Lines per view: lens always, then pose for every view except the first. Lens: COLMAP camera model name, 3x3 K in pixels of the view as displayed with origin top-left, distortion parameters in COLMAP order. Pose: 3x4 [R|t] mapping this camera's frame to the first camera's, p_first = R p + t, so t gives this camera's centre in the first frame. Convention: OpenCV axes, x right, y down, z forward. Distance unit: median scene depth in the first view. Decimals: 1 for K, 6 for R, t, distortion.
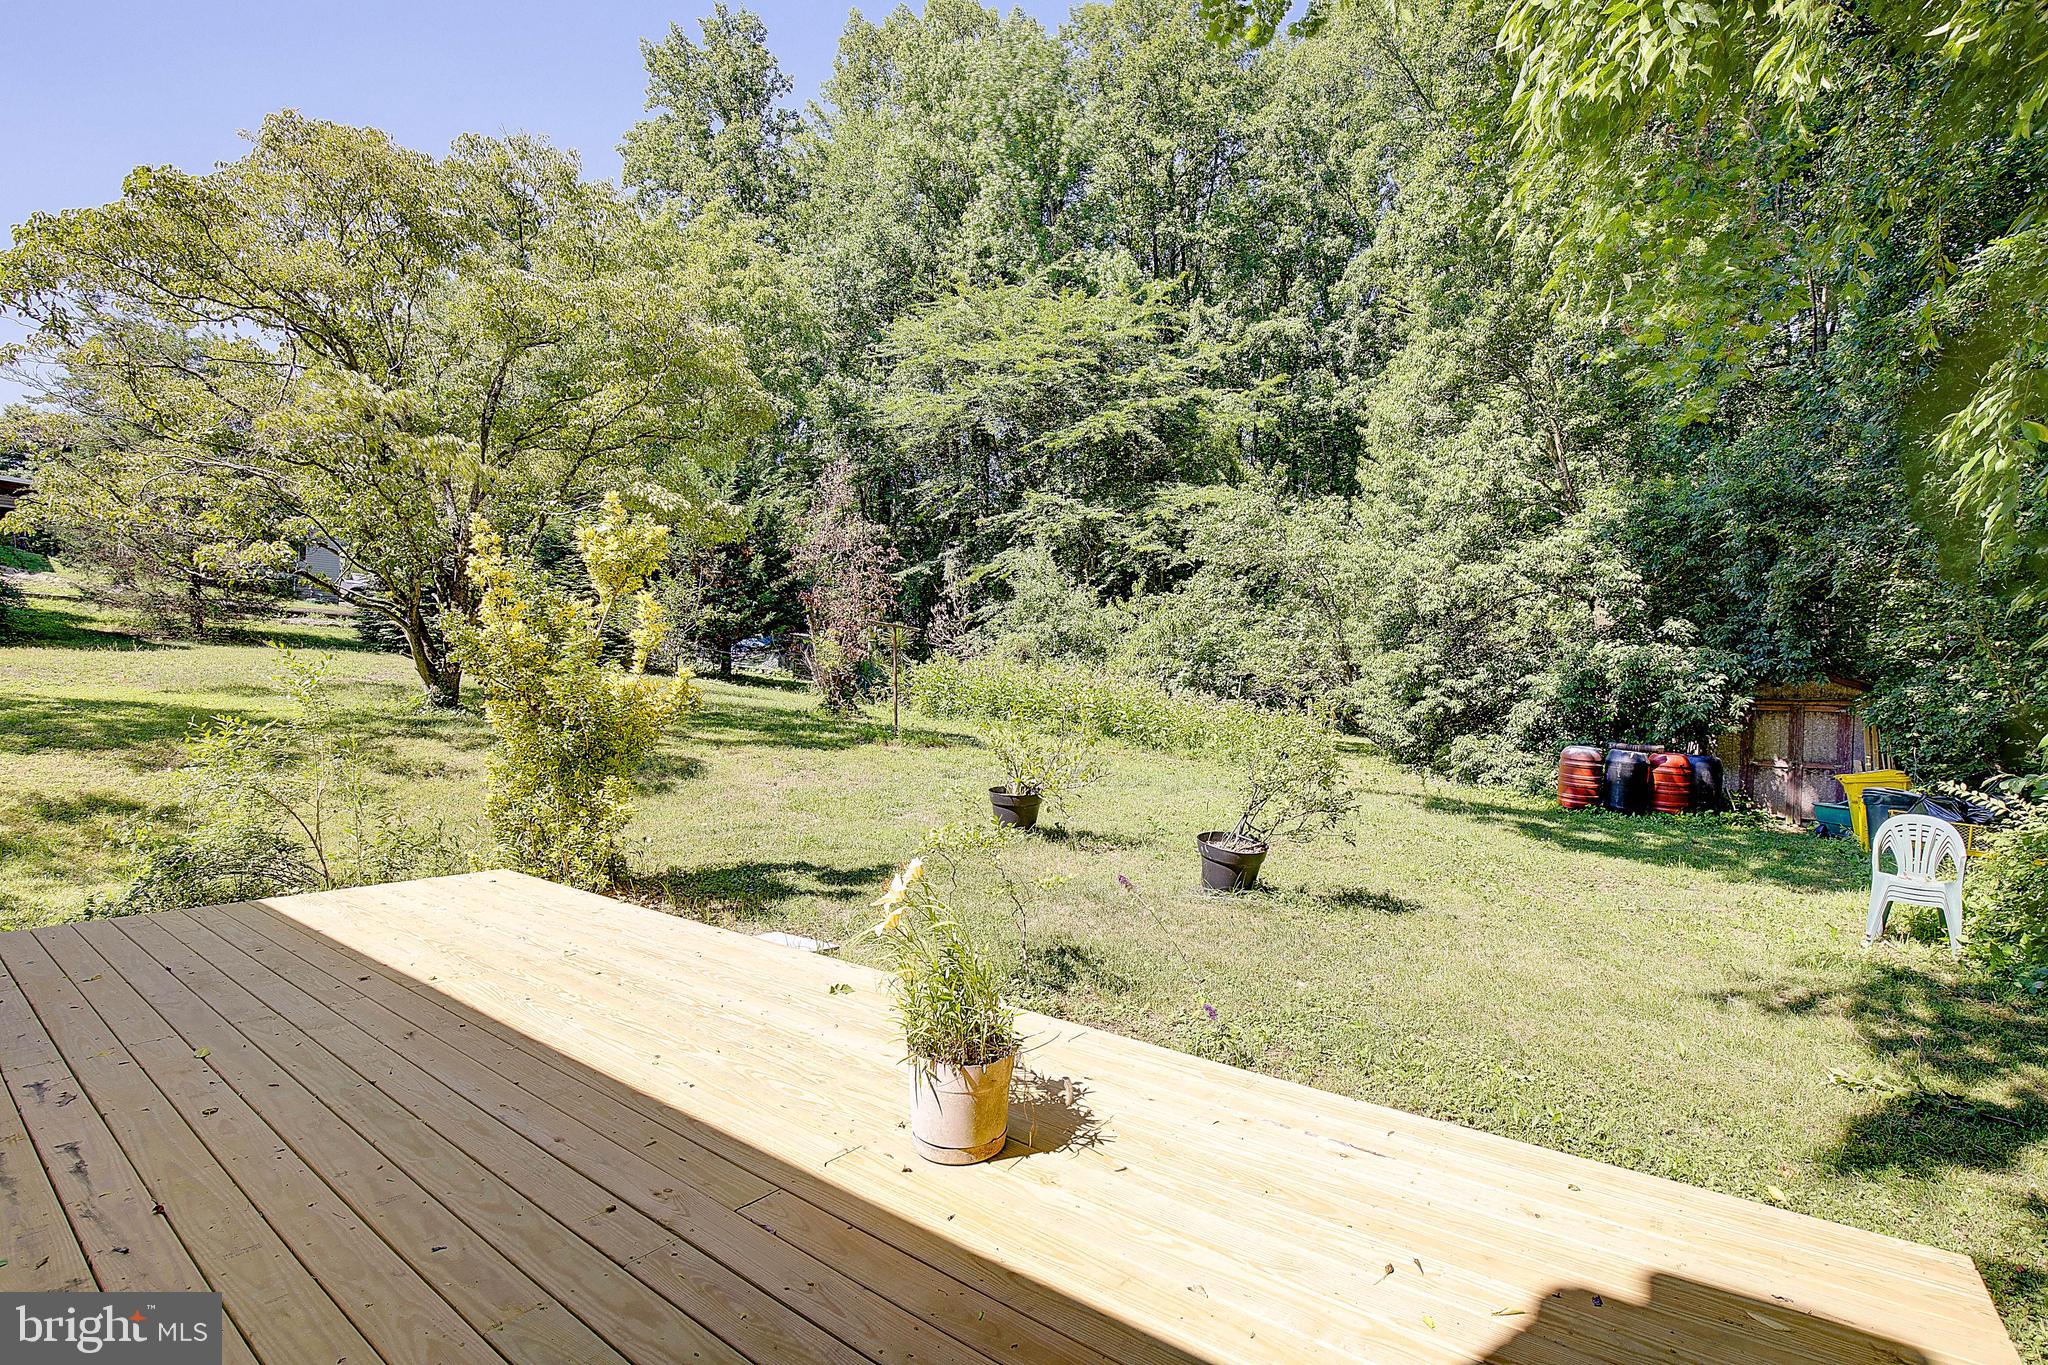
lens RADIAL K [[944.1, 0, 1058.1], [0, 944.1, 688.4], [0, 0, 1]] dist [-0.046369, 0.013542]
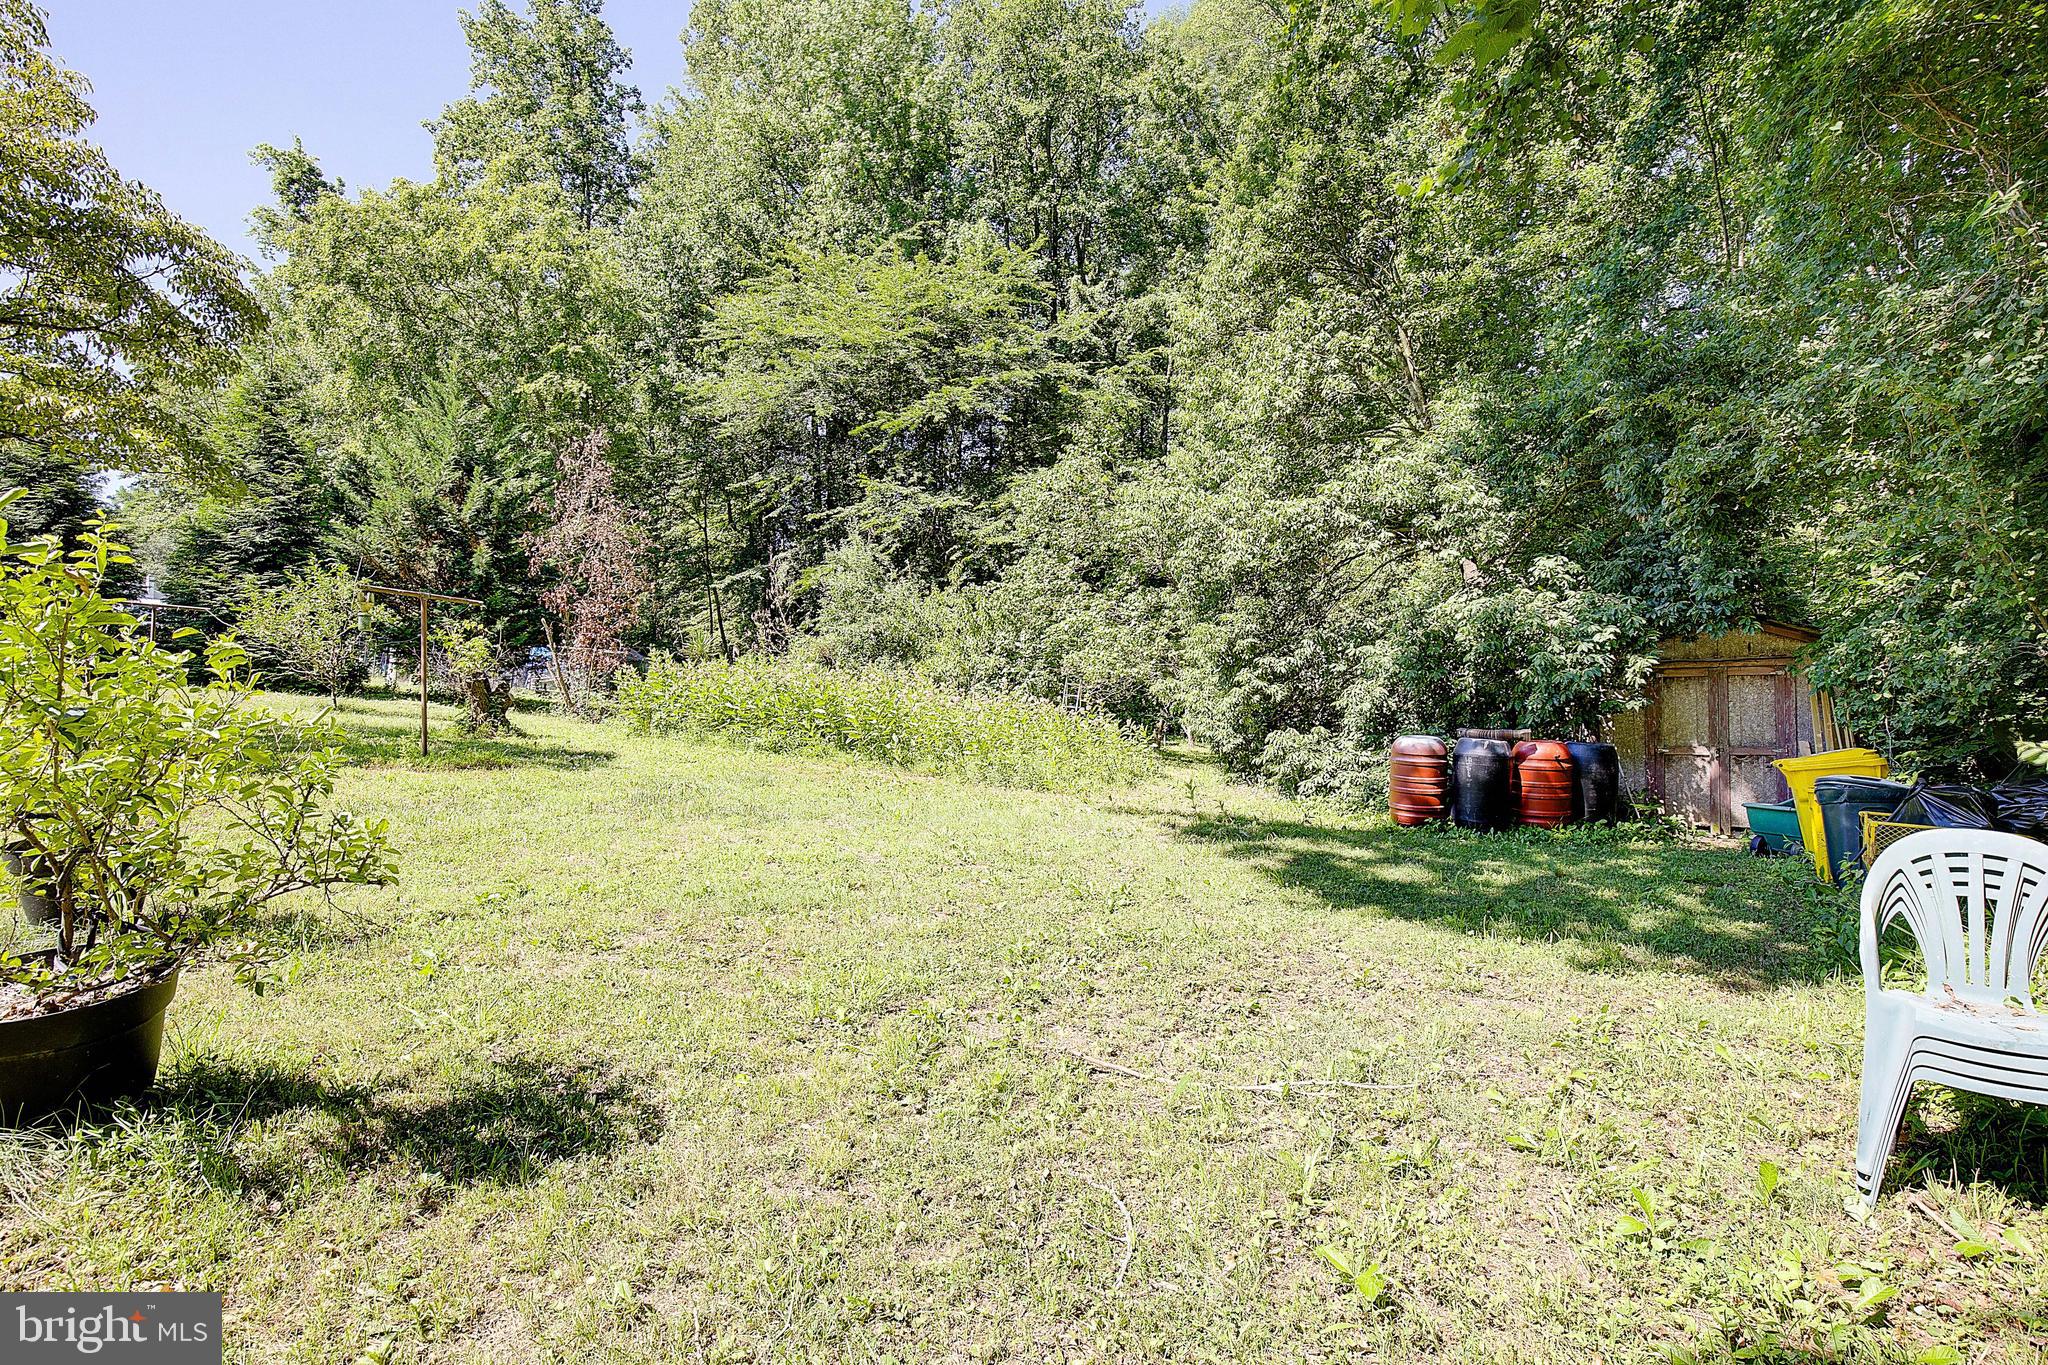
lens RADIAL K [[944.1, 0, 1058.1], [0, 944.1, 688.4], [0, 0, 1]] dist [-0.046369, 0.013542]
pose [[0.998681, -0.032525, 0.039734, 0.221138], [0.033643, 0.999047, -0.027818, 0.031120], [-0.038791, 0.029118, 0.998823, 0.256607]]
